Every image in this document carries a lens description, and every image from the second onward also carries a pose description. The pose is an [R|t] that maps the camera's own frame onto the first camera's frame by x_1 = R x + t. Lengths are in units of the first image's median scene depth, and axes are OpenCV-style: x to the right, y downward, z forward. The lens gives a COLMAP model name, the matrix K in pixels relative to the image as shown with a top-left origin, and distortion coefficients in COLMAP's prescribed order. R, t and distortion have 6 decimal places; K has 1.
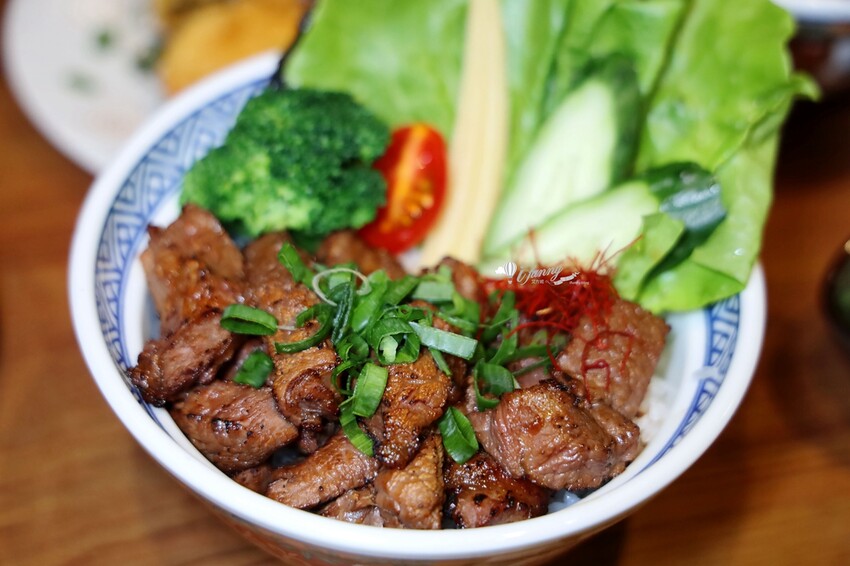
lens RADIAL K [[1830.3, 0, 425.0], [0, 1830.3, 283.0], [0, 0, 1]] dist [0.245123, -0.092382]
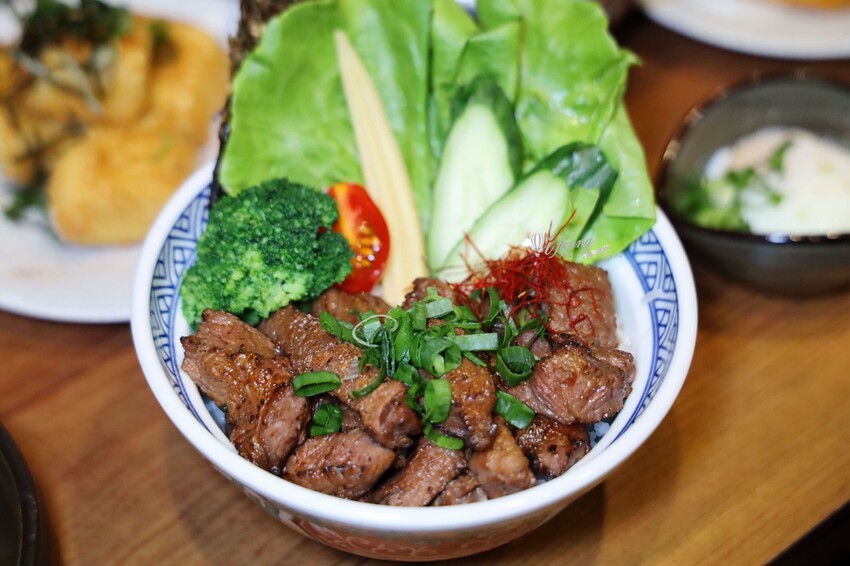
lens RADIAL K [[1830.3, 0, 425.0], [0, 1830.3, 283.0], [0, 0, 1]] dist [0.245123, -0.092382]
pose [[0.905365, -0.337901, 0.257173, -0.318540], [0.333431, 0.940721, 0.062191, -0.092417], [-0.262942, 0.029443, 0.964362, -0.184388]]
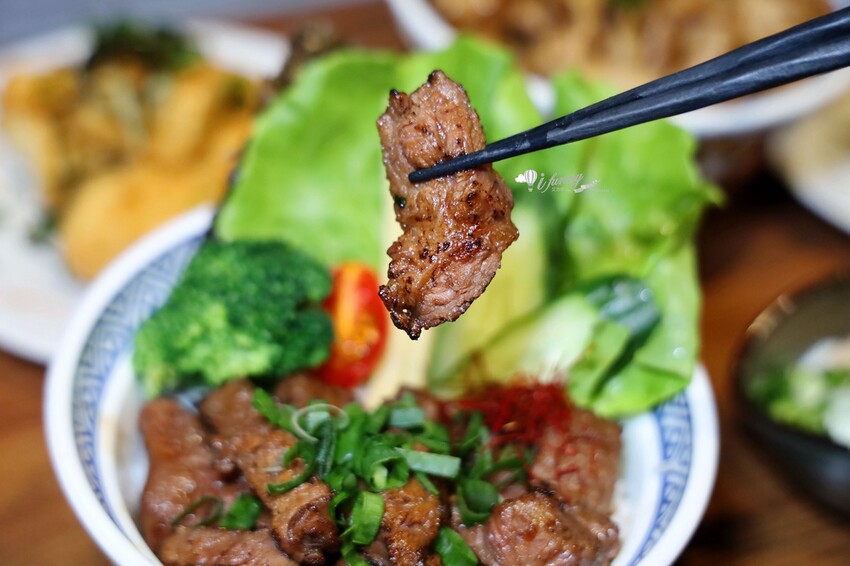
lens RADIAL K [[1830.3, 0, 425.0], [0, 1830.3, 283.0], [0, 0, 1]] dist [0.245123, -0.092382]
pose [[0.983370, -0.099587, 0.151873, -0.137348], [0.112196, 0.990712, -0.076823, 0.010205], [-0.142812, 0.092585, 0.985410, -0.034568]]
